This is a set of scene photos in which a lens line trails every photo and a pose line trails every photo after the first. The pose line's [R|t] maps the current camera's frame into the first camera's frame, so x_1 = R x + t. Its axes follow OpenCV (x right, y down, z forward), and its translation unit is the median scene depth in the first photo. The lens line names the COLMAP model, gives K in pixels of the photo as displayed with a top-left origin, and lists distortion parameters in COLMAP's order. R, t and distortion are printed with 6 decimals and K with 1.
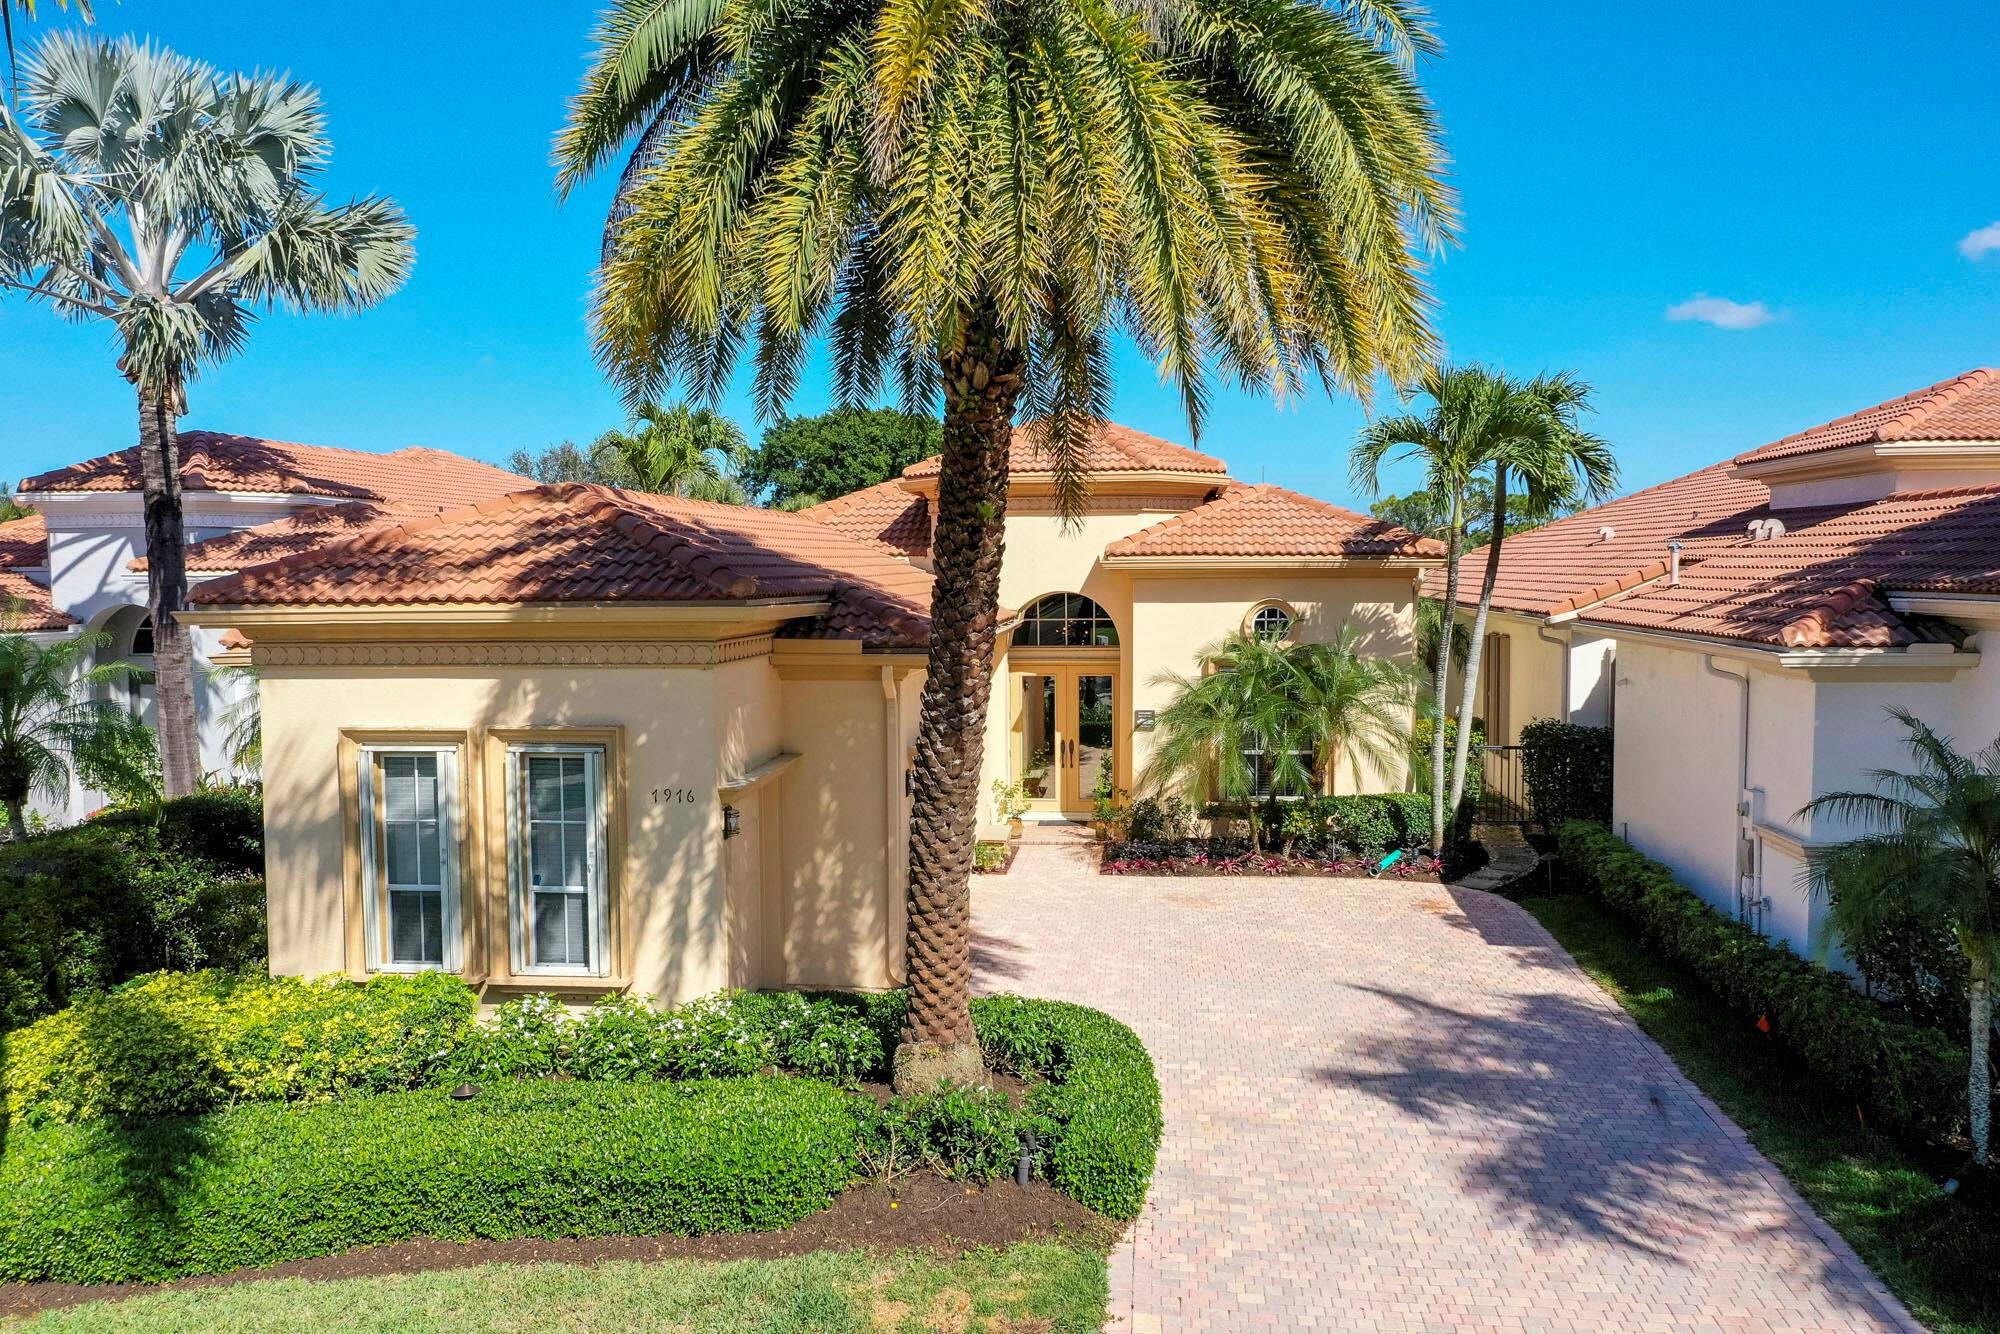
lens RADIAL K [[1609.6, 0, 996.1], [0, 1609.6, 660.2], [0, 0, 1]] dist [-0.003155, -0.007564]
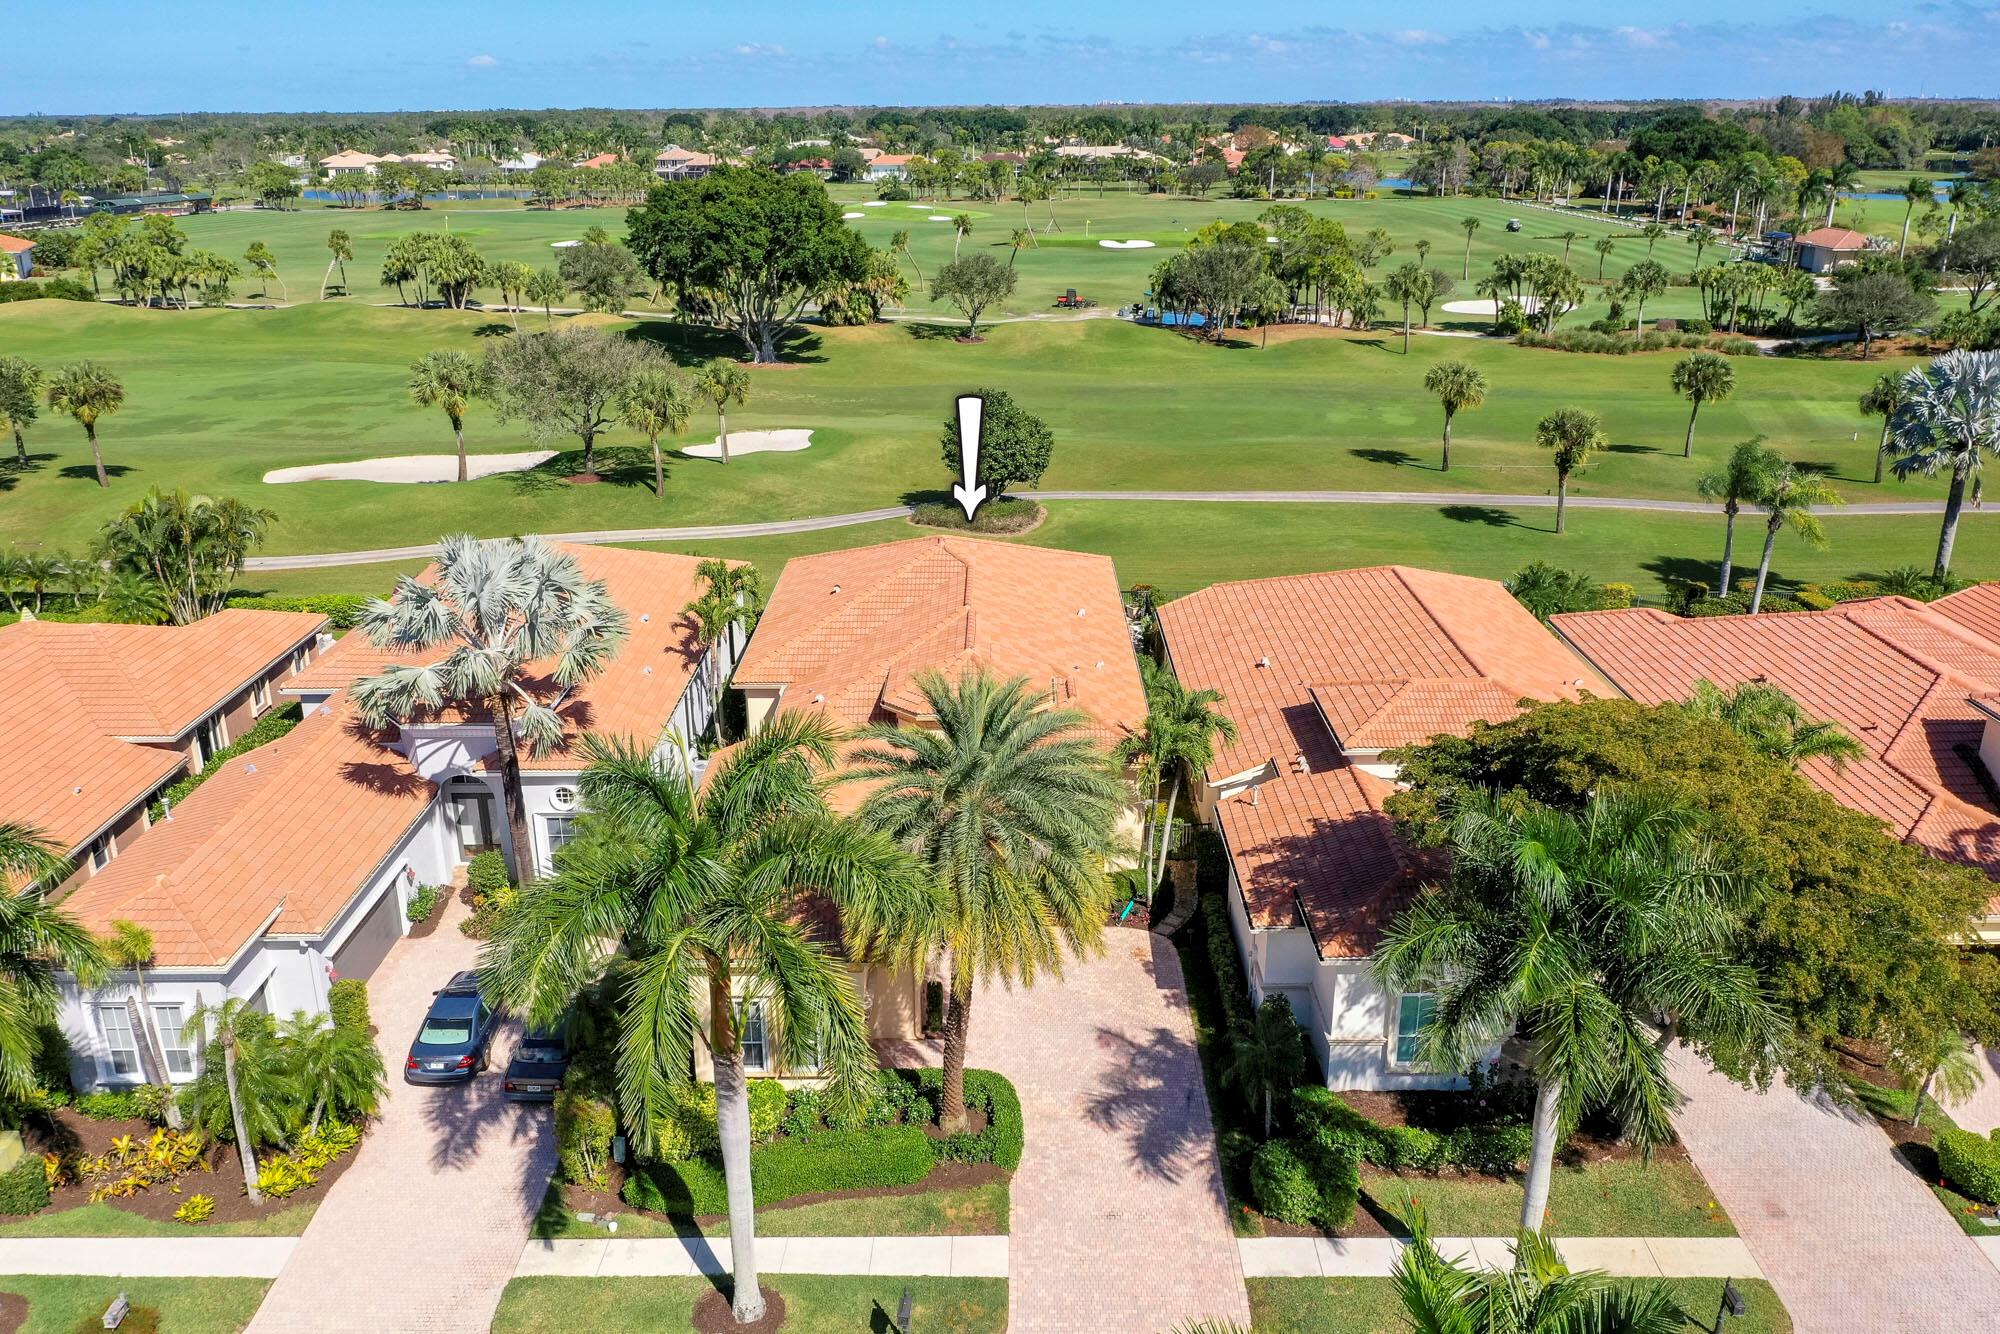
lens RADIAL K [[1609.6, 0, 1004.0], [0, 1609.6, 669.2], [0, 0, 1]] dist [-0.003155, -0.007564]
pose [[0.995137, -0.031364, 0.093375, -0.180139], [0.005495, 0.964153, 0.265290, -1.267960], [-0.098348, -0.263487, 0.959637, -1.592427]]
